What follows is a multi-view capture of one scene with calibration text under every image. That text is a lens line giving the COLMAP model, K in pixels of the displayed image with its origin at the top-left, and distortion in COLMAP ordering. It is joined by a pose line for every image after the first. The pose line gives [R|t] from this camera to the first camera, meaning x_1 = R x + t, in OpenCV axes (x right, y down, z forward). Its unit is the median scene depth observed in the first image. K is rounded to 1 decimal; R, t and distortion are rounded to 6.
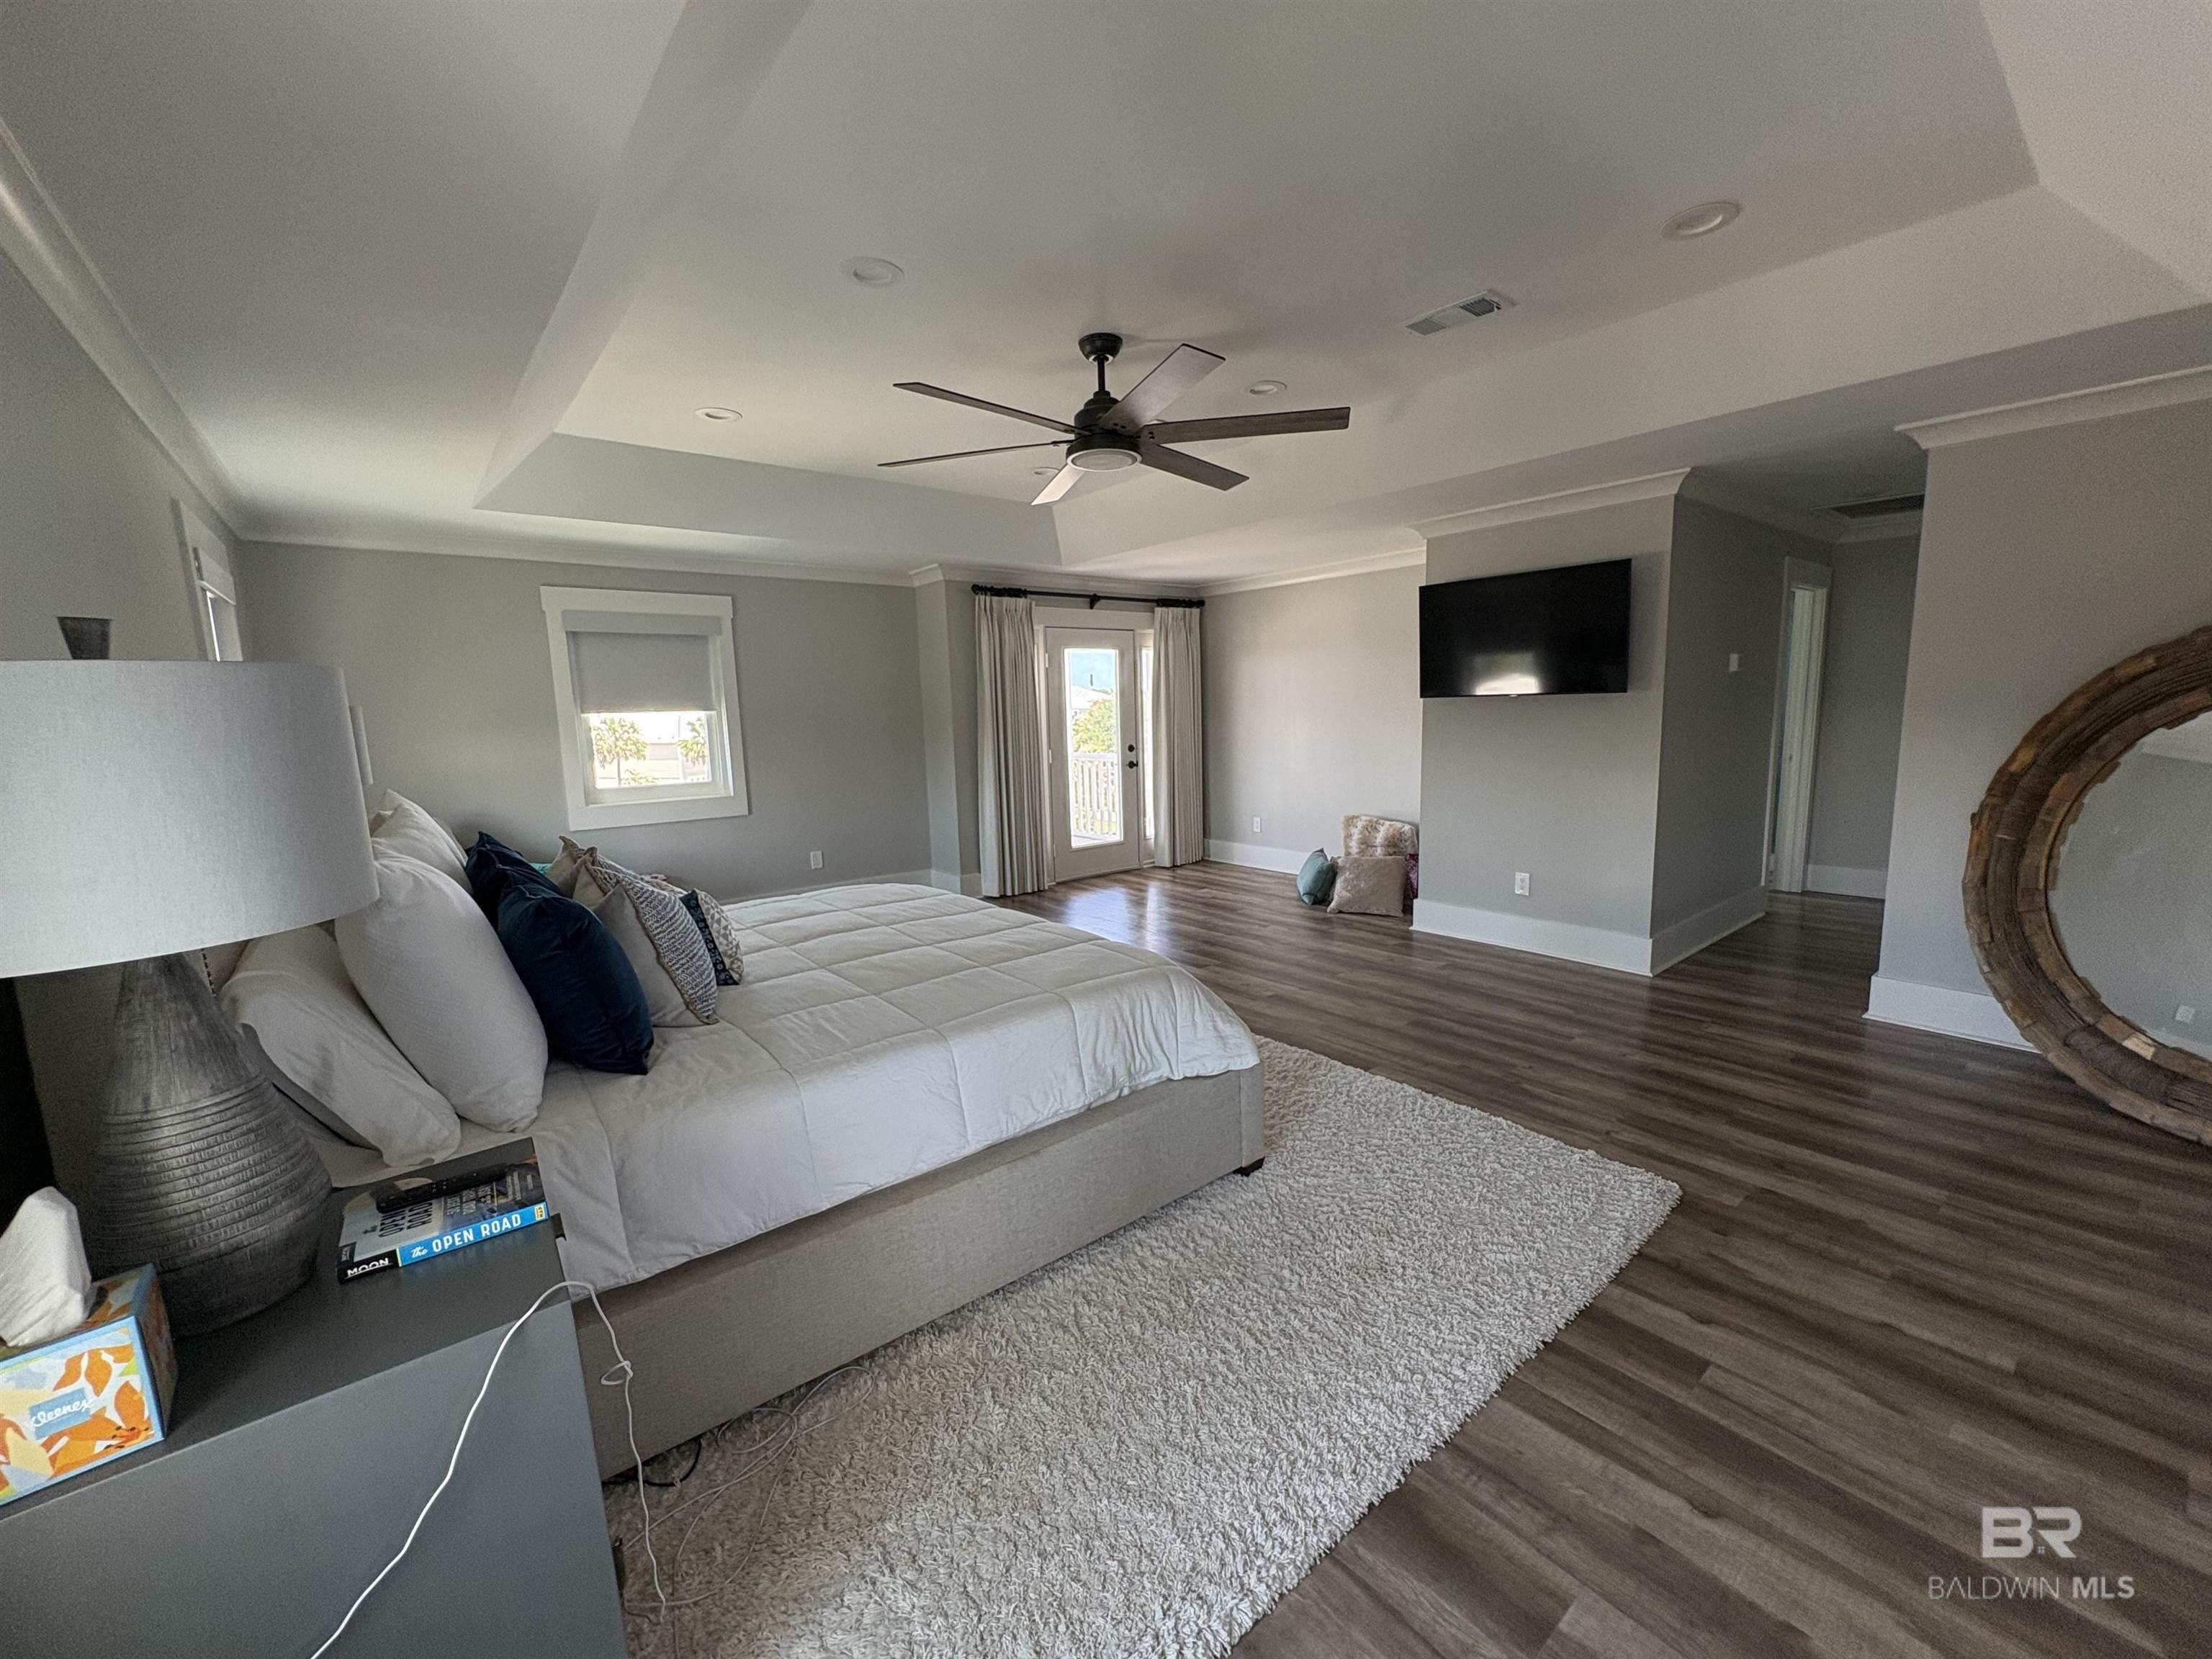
lens RADIAL K [[887.0, 0, 1103.9], [0, 887.0, 833.7], [0, 0, 1]] dist [-0.001874, 0.000046]
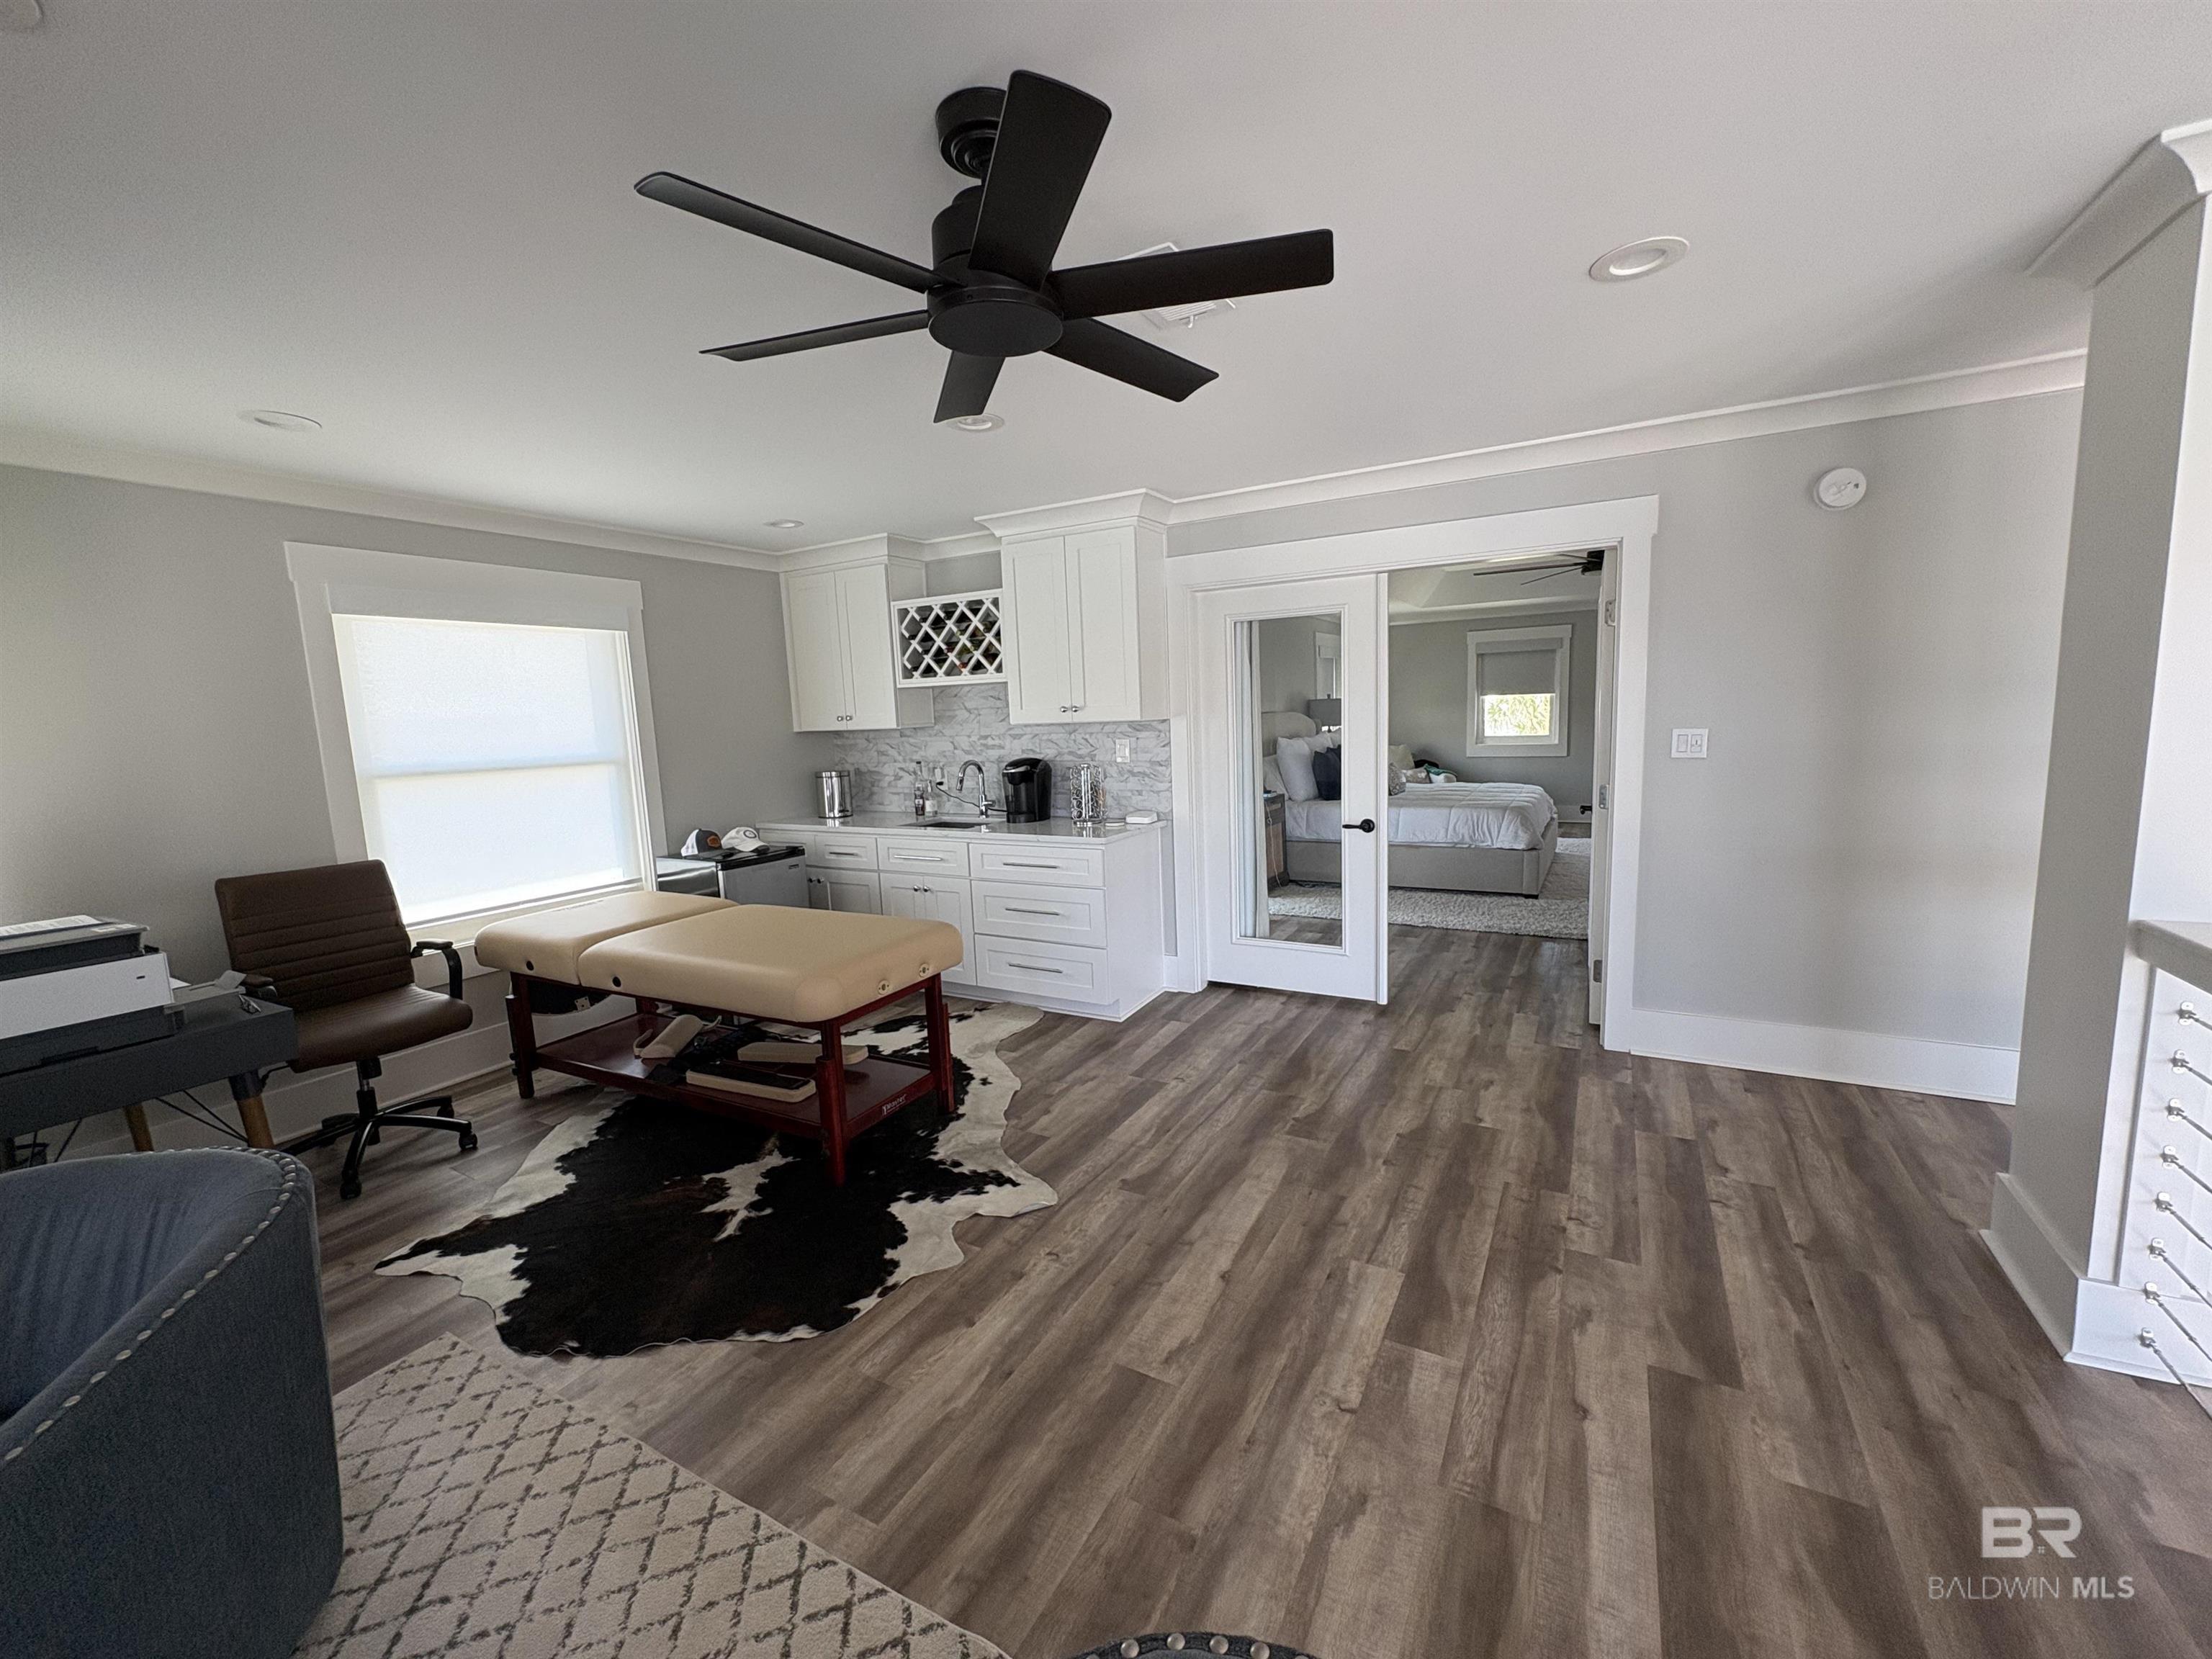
lens RADIAL K [[887.0, 0, 1103.0], [0, 887.0, 829.8], [0, 0, 1]] dist [-0.001874, 0.000046]
pose [[0.365428, 0.134195, -0.921116, 0.924731], [-0.102010, 0.989367, 0.103669, 0.035135], [0.925233, 0.056079, 0.375231, -0.461064]]
